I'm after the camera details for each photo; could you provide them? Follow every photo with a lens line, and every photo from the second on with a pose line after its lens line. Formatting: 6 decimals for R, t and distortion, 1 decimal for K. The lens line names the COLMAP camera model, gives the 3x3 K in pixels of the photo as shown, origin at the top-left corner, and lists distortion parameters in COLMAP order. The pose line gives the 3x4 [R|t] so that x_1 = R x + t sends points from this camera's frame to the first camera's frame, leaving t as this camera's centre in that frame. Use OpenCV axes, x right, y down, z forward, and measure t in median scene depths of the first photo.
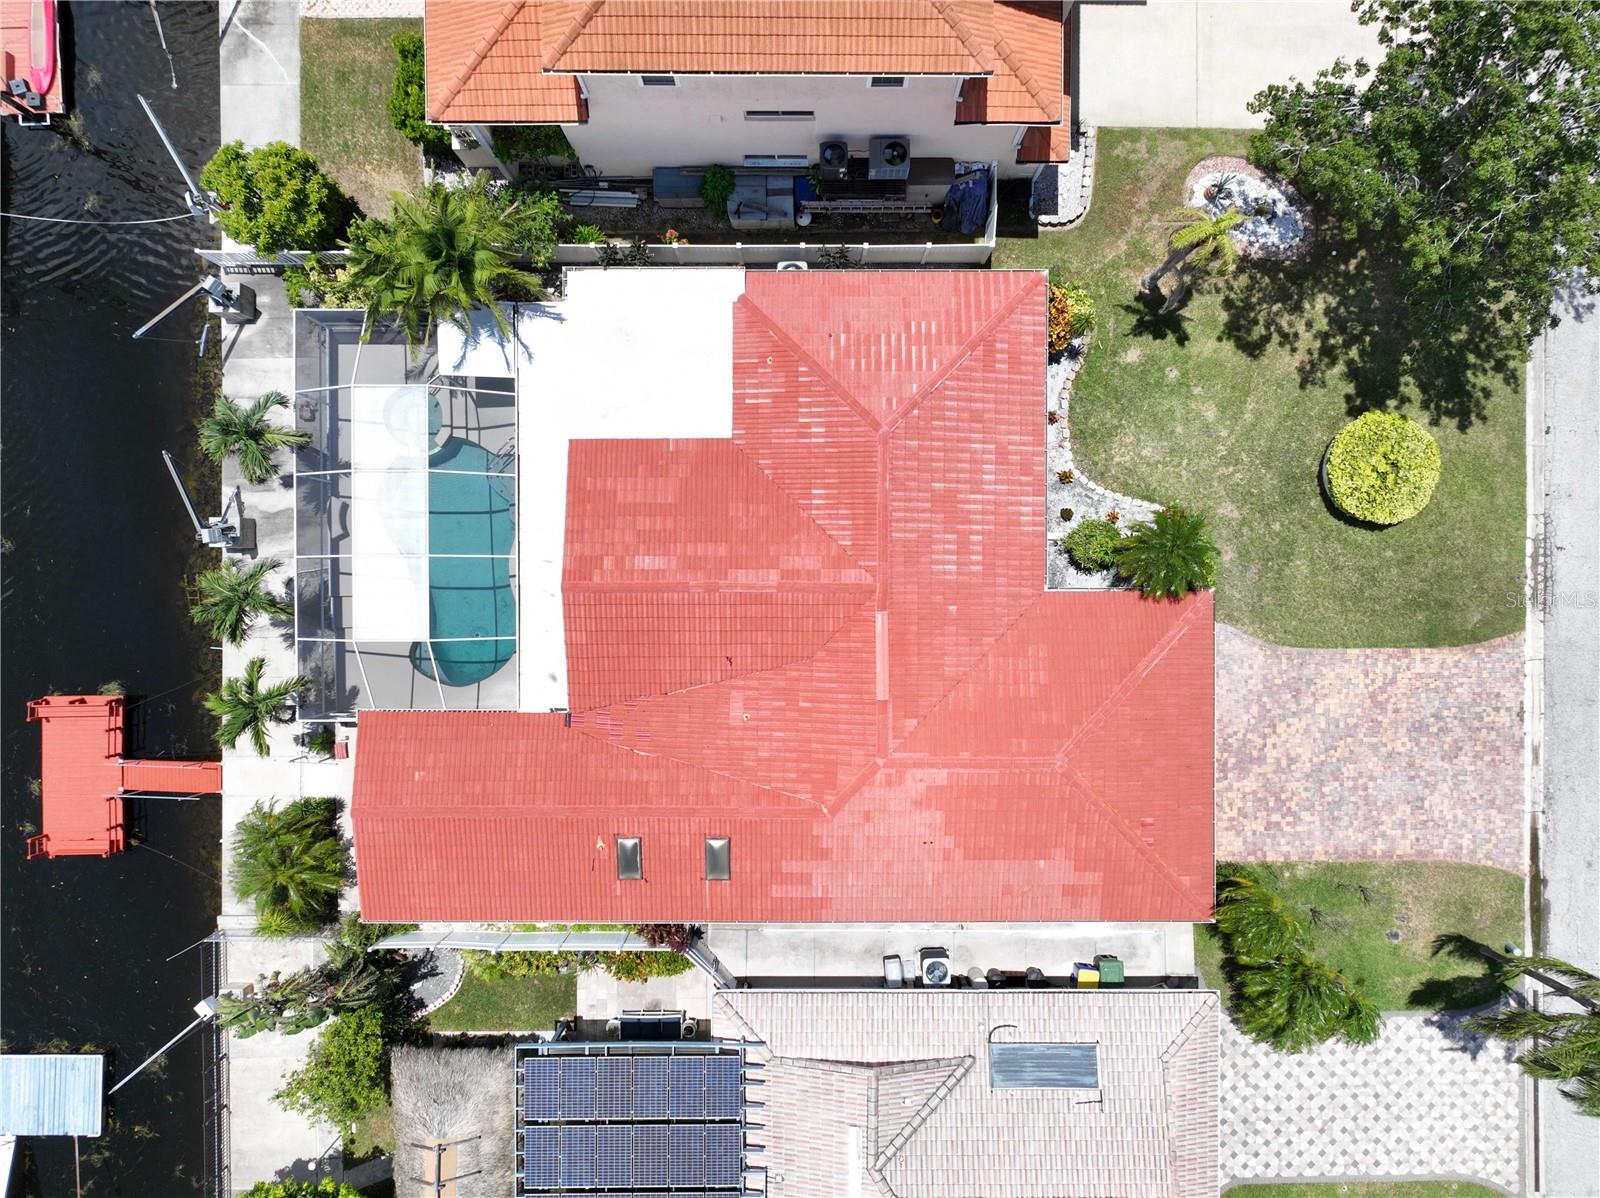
lens RADIAL K [[1158.1, 0, 812.2], [0, 1158.1, 599.5], [0, 0, 1]] dist [-0.004564, 0.026000]
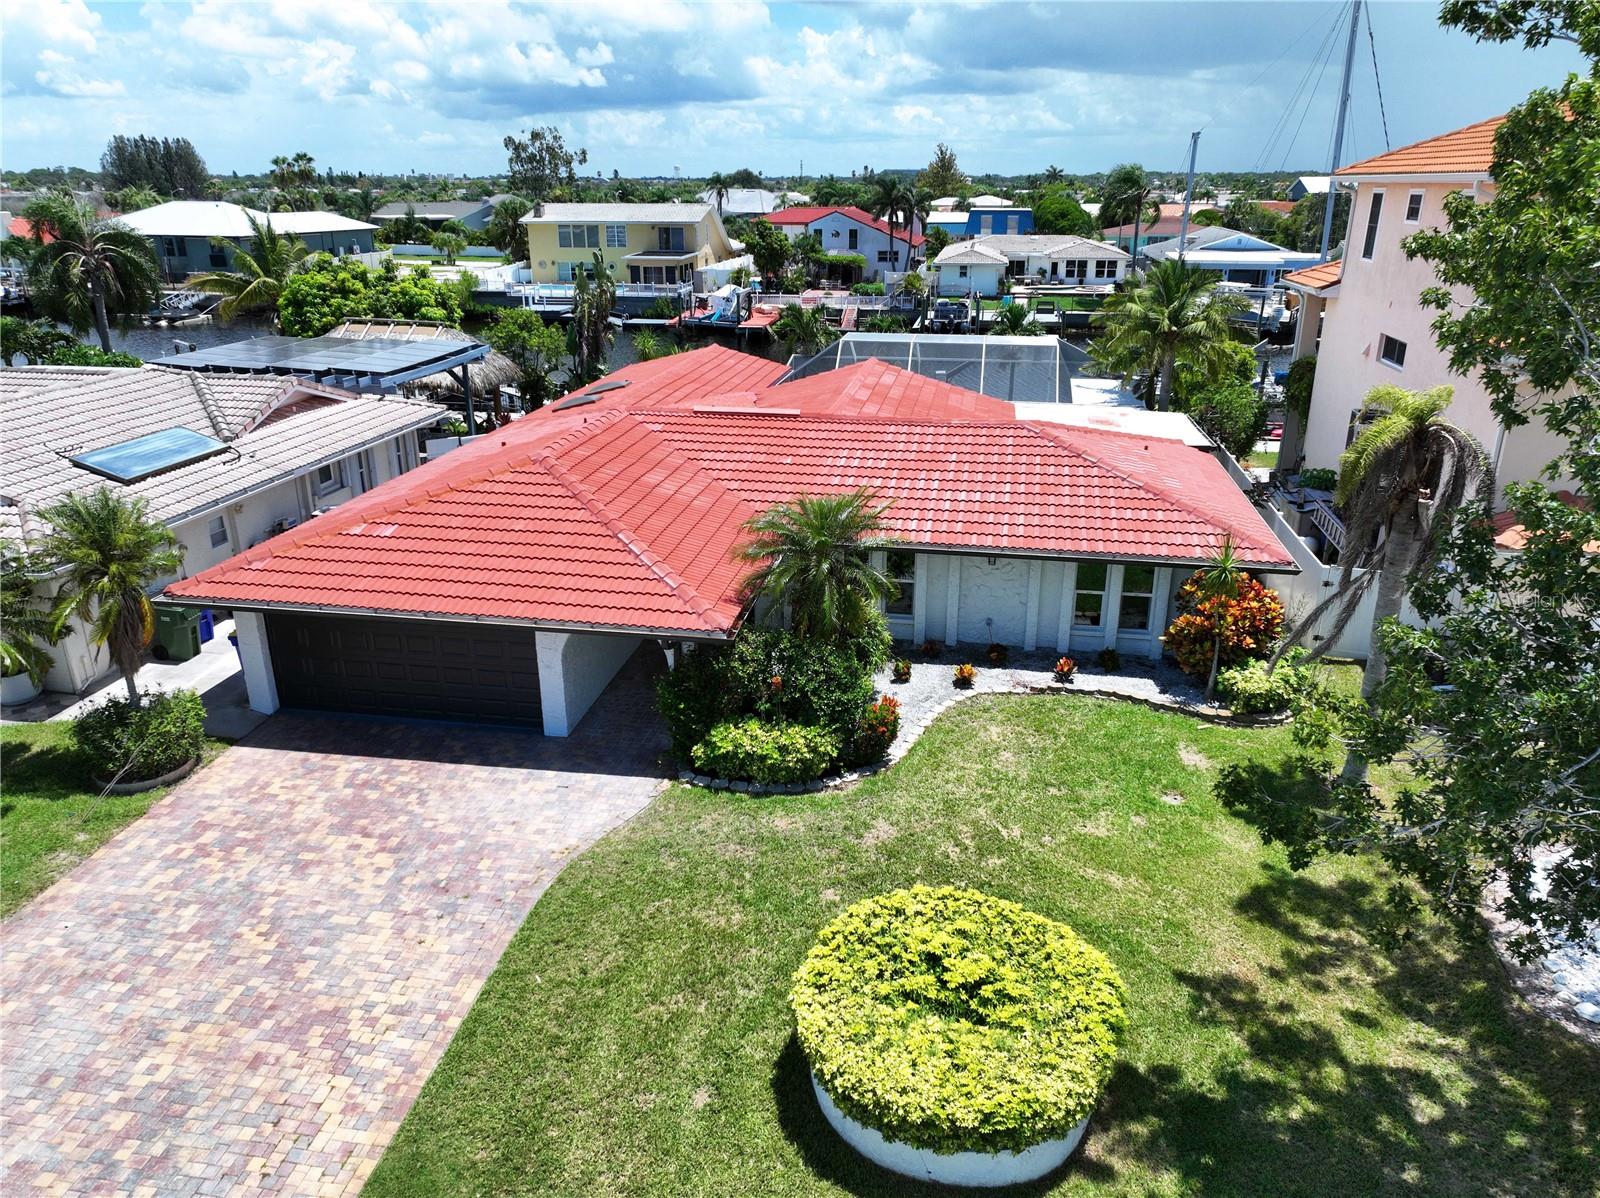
lens RADIAL K [[1123.9, 0, 802.5], [0, 1123.9, 600.2], [0, 0, 1]] dist [-0.002473, 0.021476]
pose [[-0.169577, 0.337181, -0.926041, 0.751388], [-0.985472, -0.066960, 0.156079, -0.110511], [-0.009381, 0.939056, 0.343637, 0.760376]]
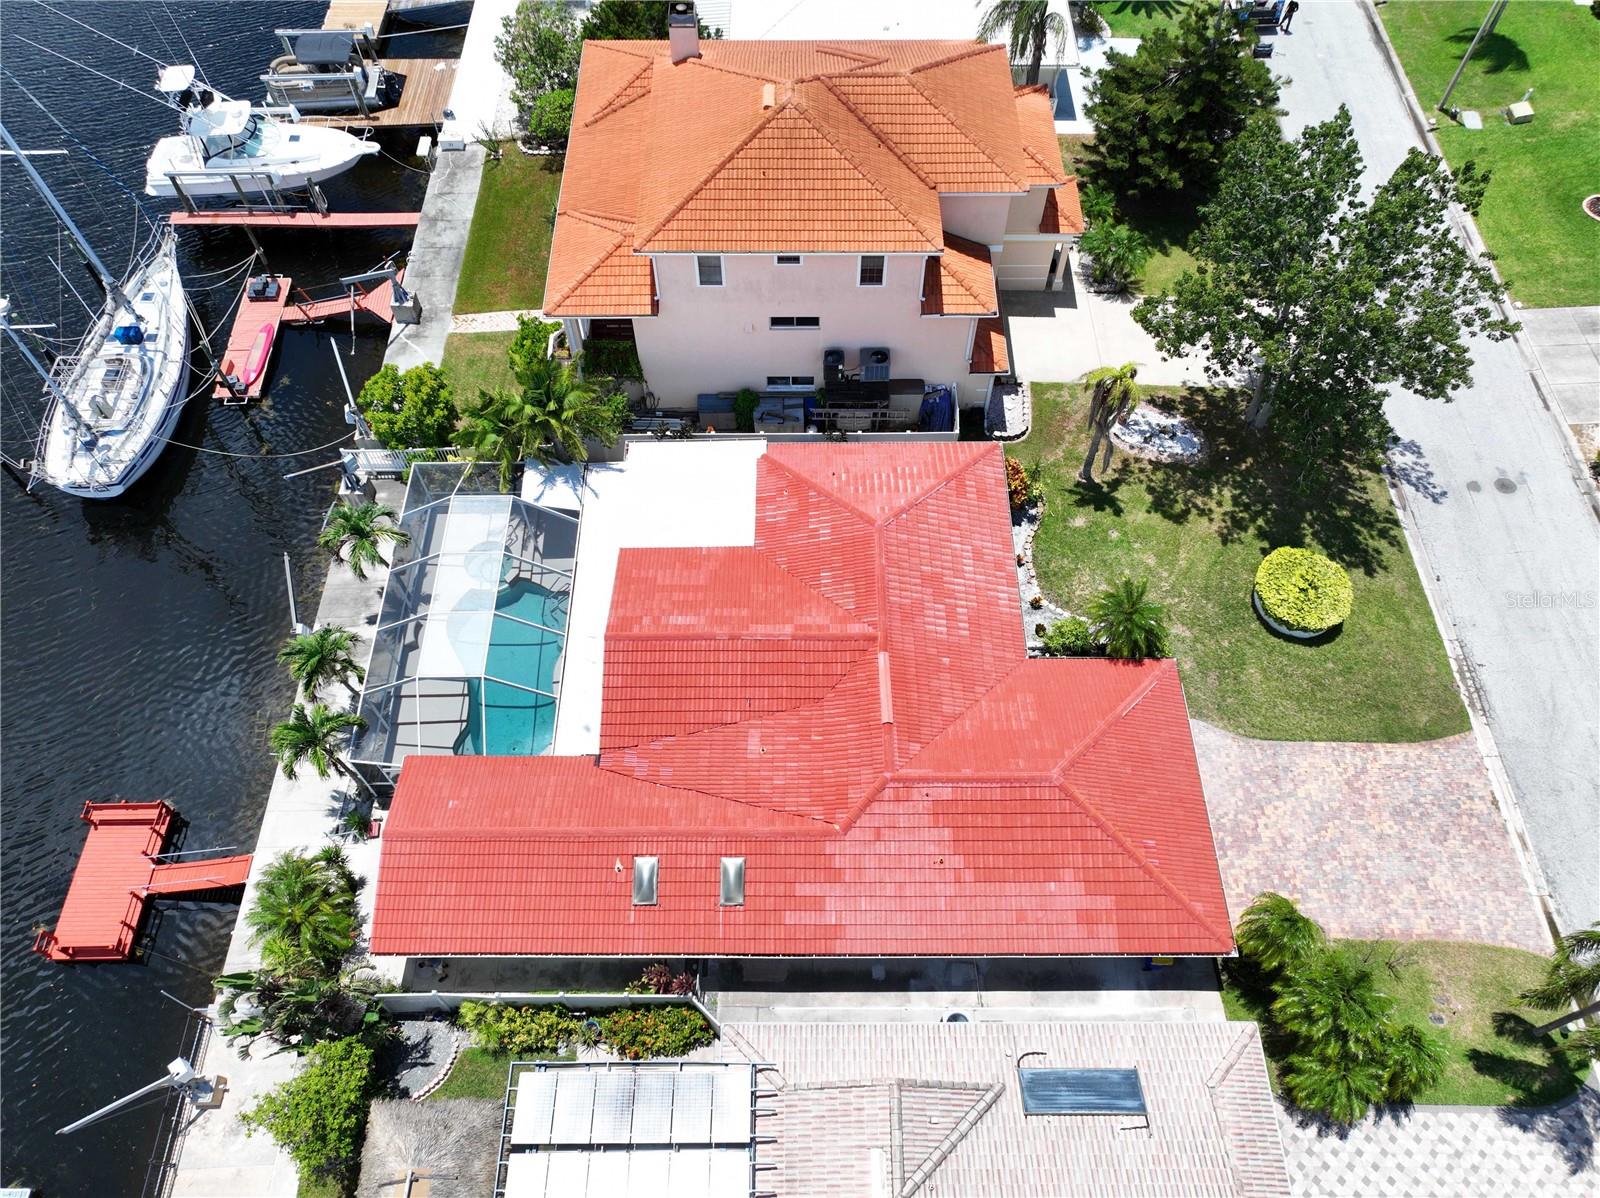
lens RADIAL K [[1144.0, 0, 802.8], [0, 1144.0, 601.7], [0, 0, 1]] dist [-0.003789, 0.026420]
pose [[0.999967, -0.007193, -0.003822, -0.013146], [0.004024, 0.844242, -0.535946, 0.510029], [0.007082, 0.535913, 0.844243, 0.018350]]
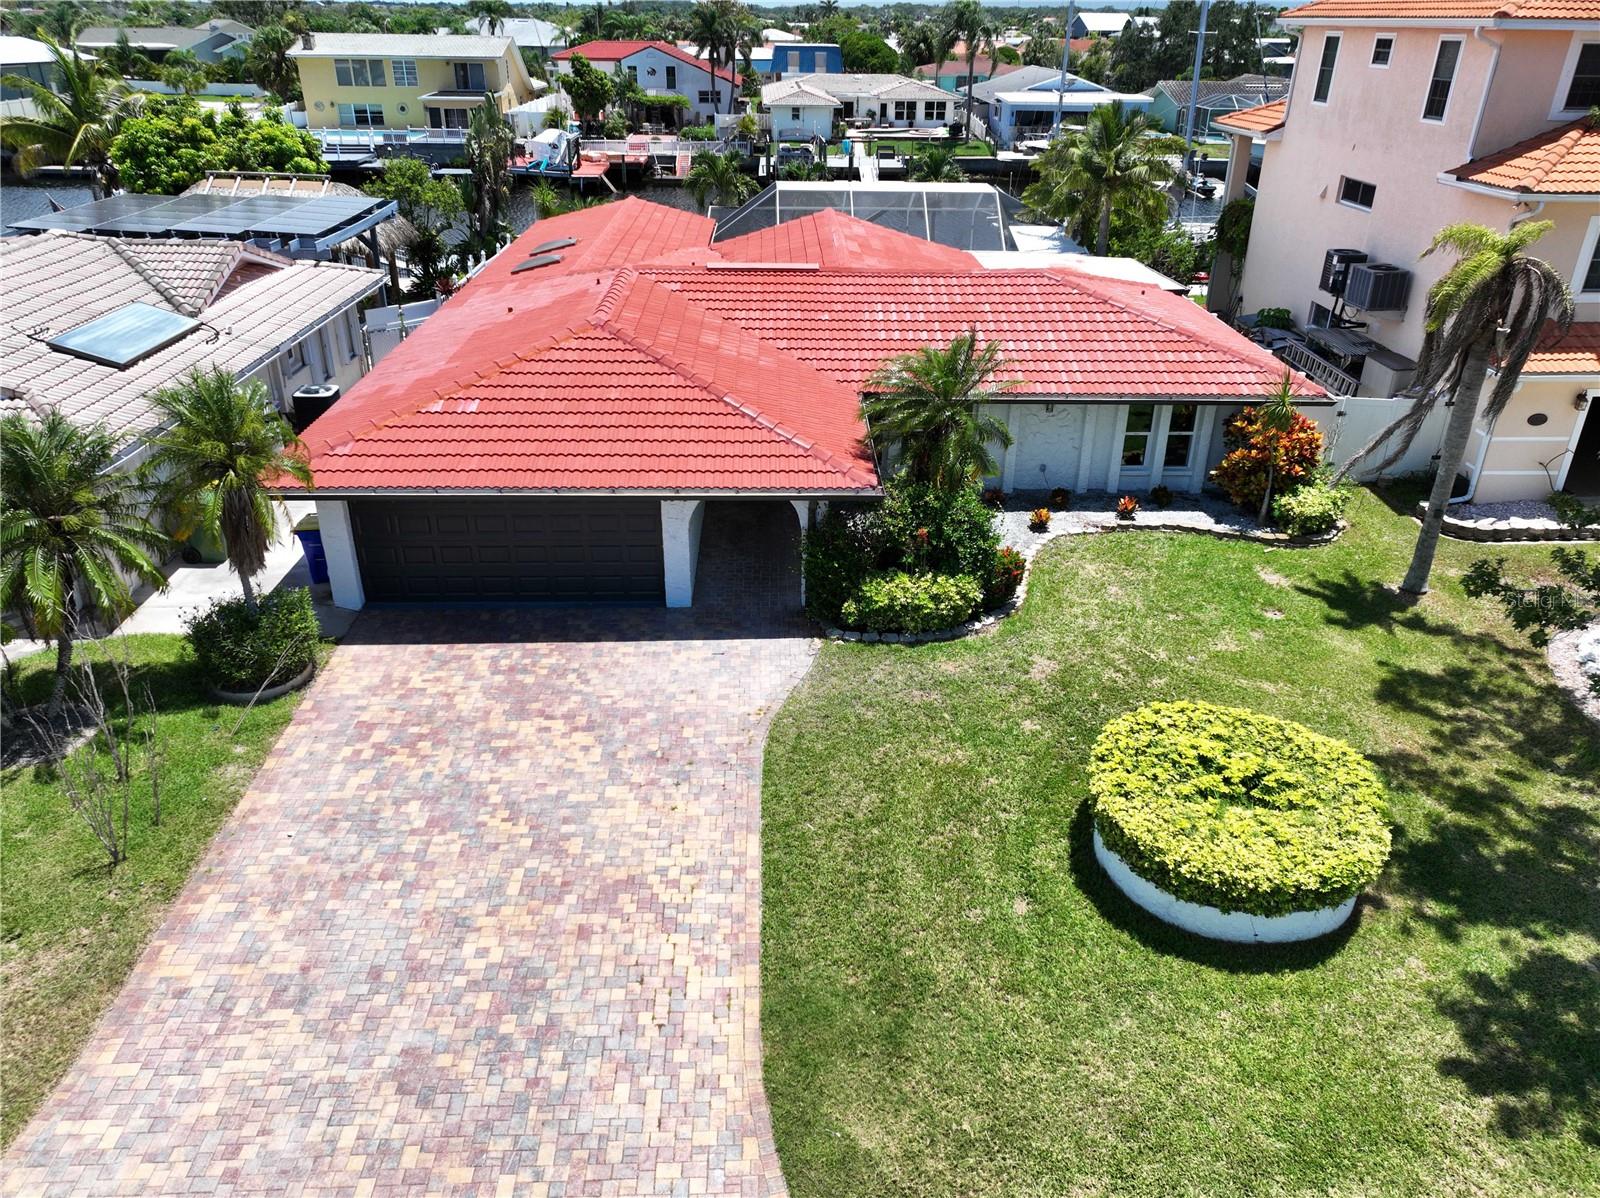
lens RADIAL K [[1158.1, 0, 812.2], [0, 1158.1, 599.5], [0, 0, 1]] dist [-0.004564, 0.026000]
pose [[0.034391, 0.445245, -0.894748, 0.786299], [-0.999199, -0.003019, -0.039909, 0.041194], [-0.020471, 0.895404, 0.444784, 0.758866]]
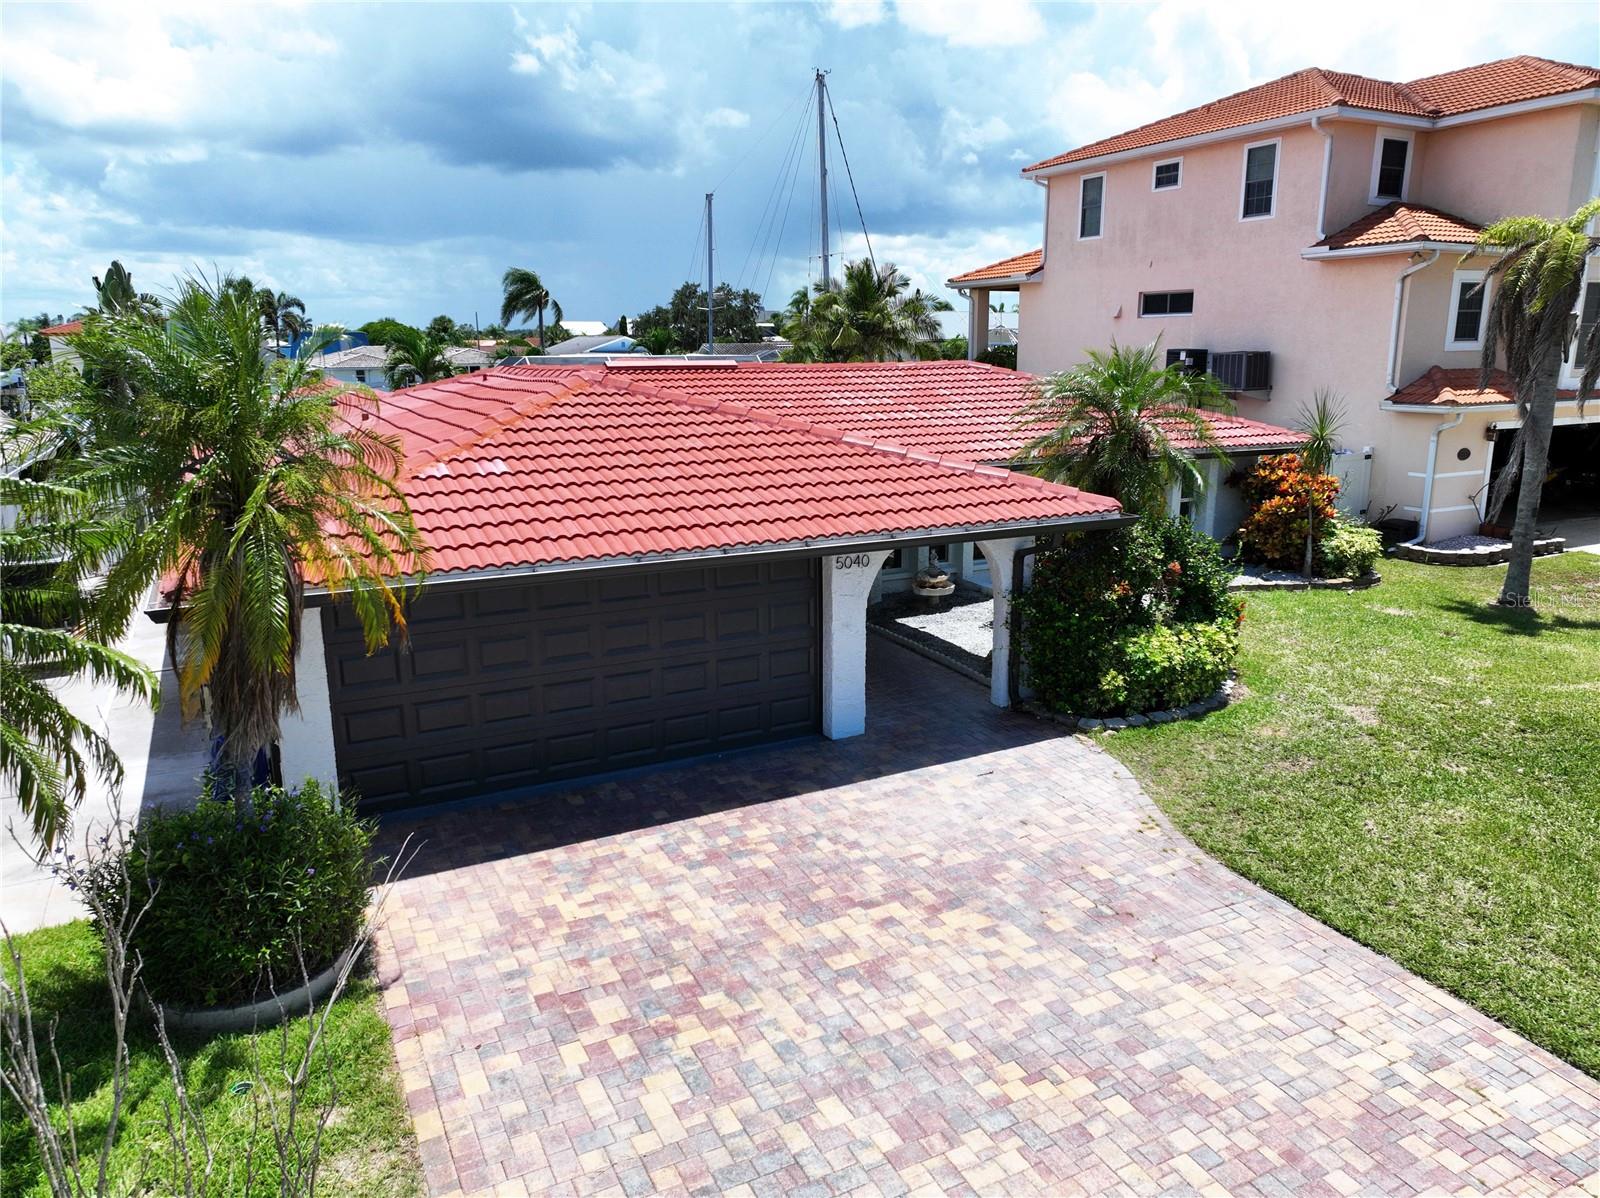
lens RADIAL K [[1126.3, 0, 802.9], [0, 1126.3, 597.7], [0, 0, 1]] dist [-0.008930, 0.032124]
pose [[0.454028, 0.189253, -0.870656, 0.590886], [-0.890987, 0.097777, -0.443376, 0.243810], [0.001220, 0.977048, 0.213016, 0.887143]]
